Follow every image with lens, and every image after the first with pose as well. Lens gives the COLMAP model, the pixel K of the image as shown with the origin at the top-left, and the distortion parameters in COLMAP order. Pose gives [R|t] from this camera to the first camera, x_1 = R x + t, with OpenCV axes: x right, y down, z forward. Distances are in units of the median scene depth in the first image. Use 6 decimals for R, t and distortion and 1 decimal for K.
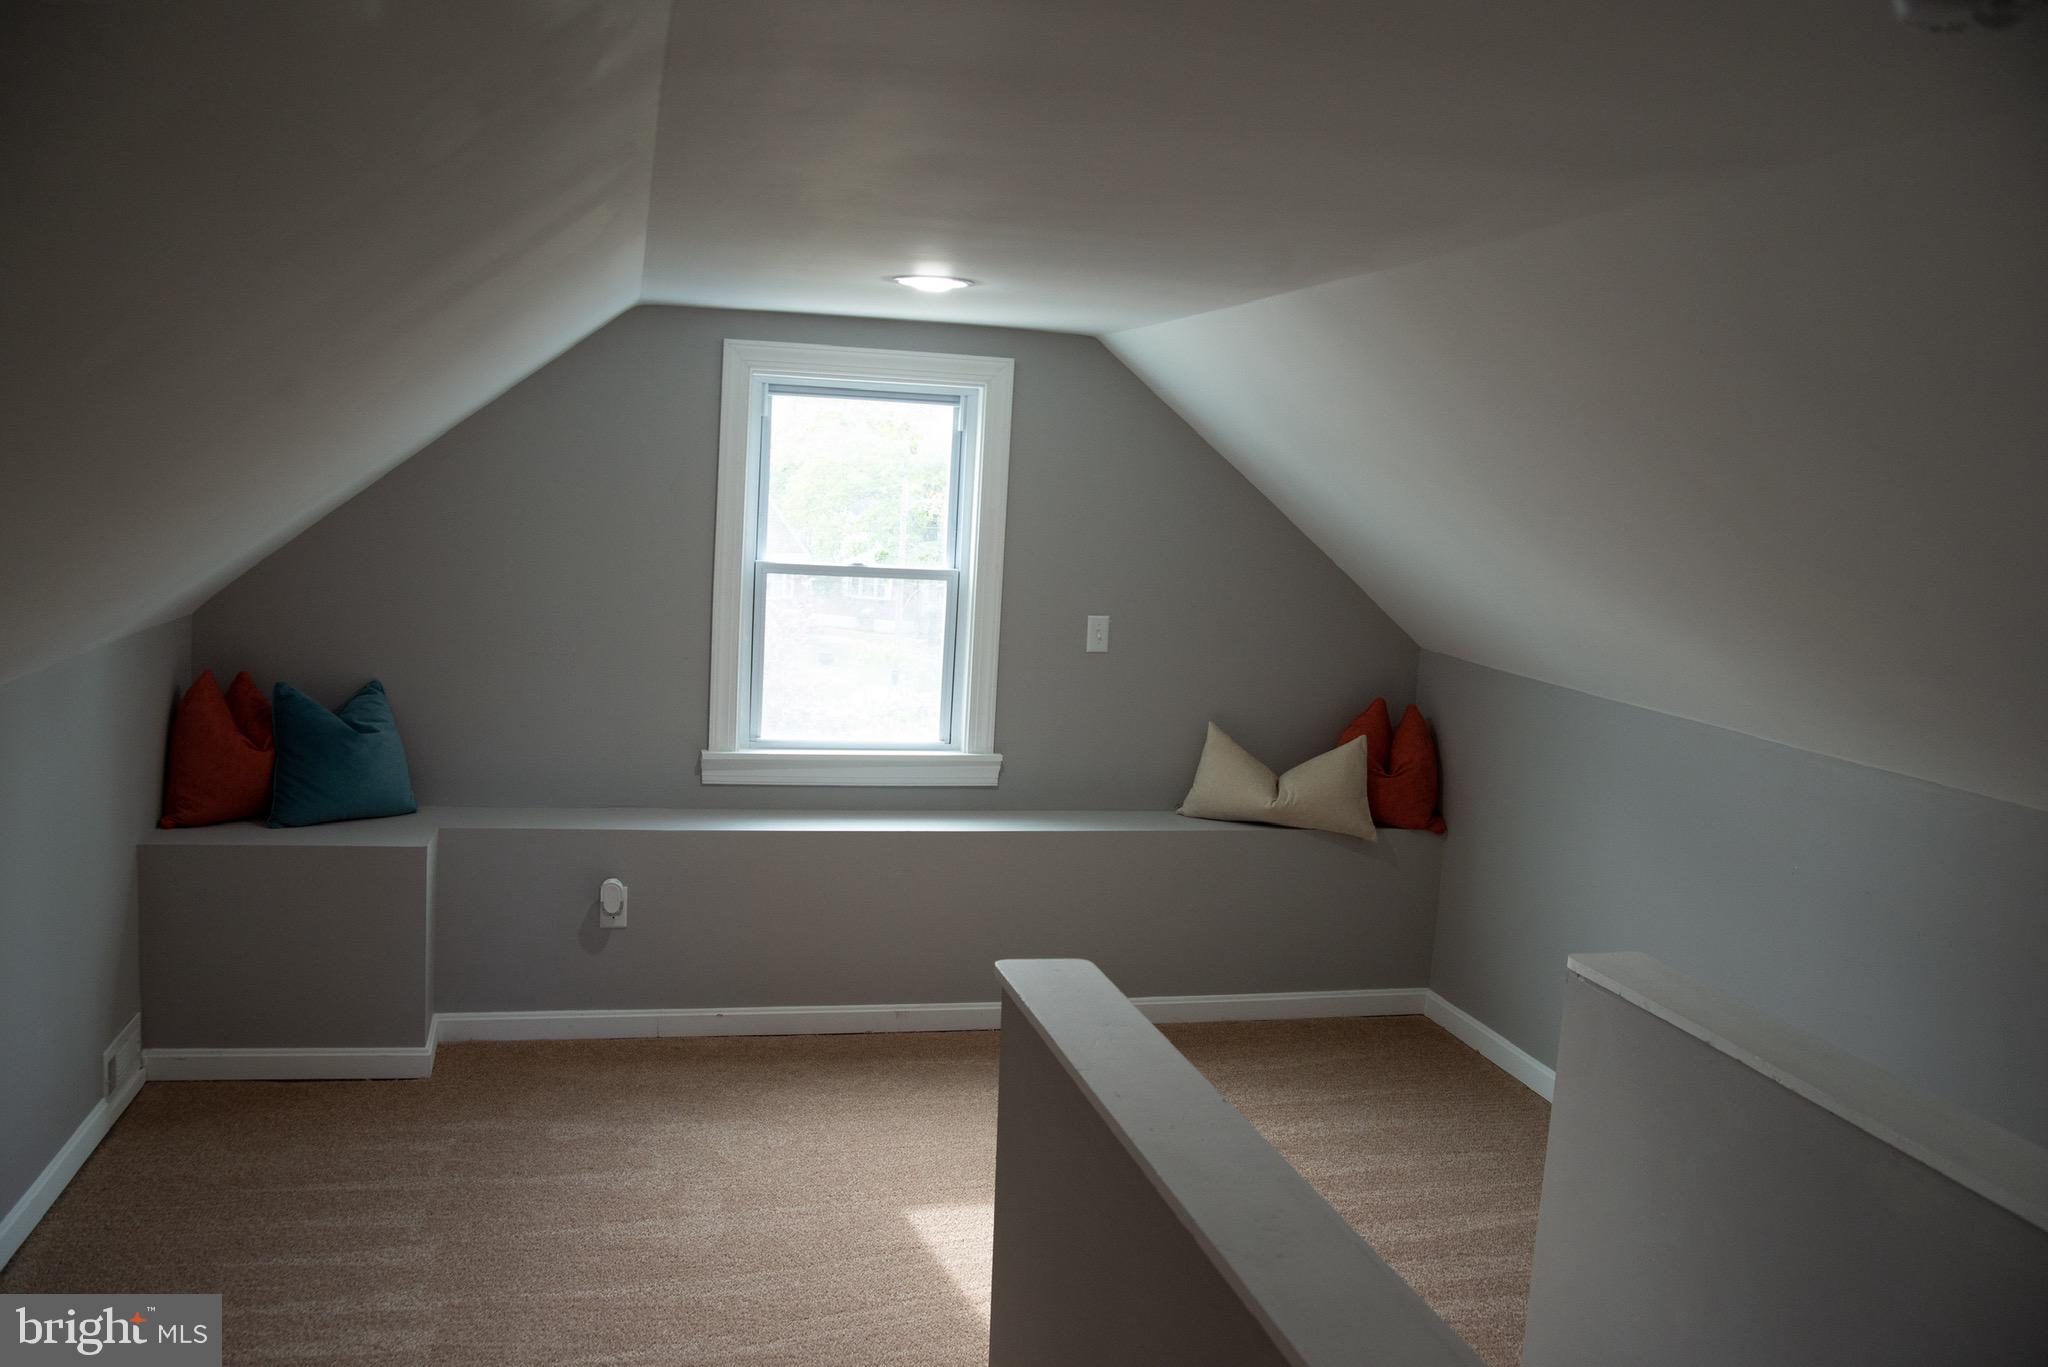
lens RADIAL K [[1640.6, 0, 1034.6], [0, 1640.6, 688.6], [0, 0, 1]] dist [-0.116425, 0.122564]
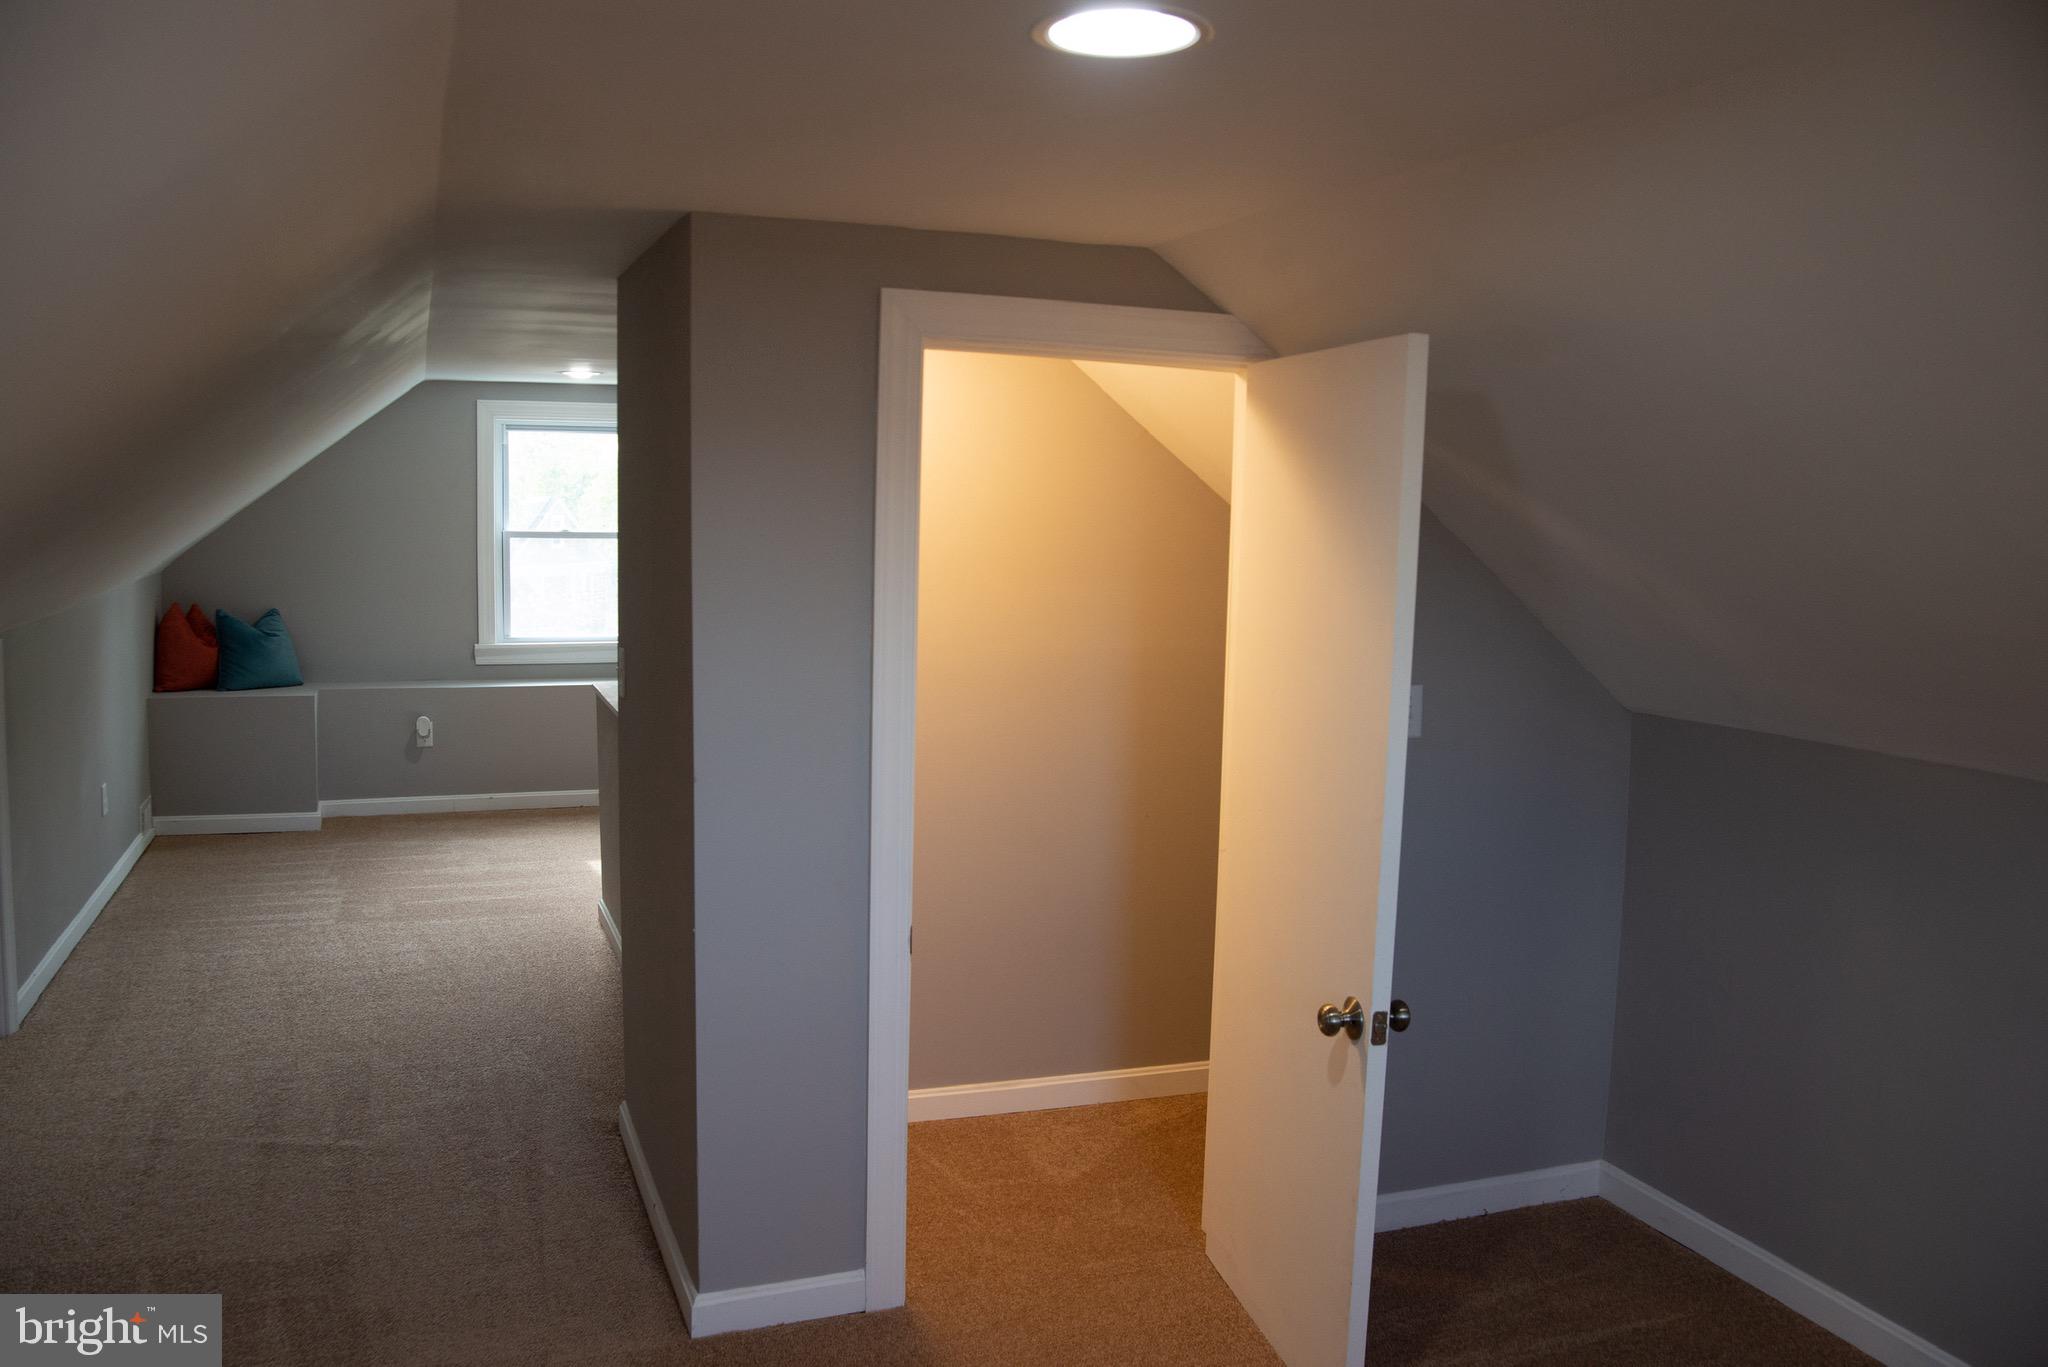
lens RADIAL K [[1640.6, 0, 1013.4], [0, 1640.6, 677.7], [0, 0, 1]] dist [-0.116425, 0.122564]
pose [[0.993414, -0.046993, 0.104496, 0.180227], [0.048360, 0.998774, -0.010582, 0.123582], [-0.103870, 0.015565, 0.994469, -0.754997]]
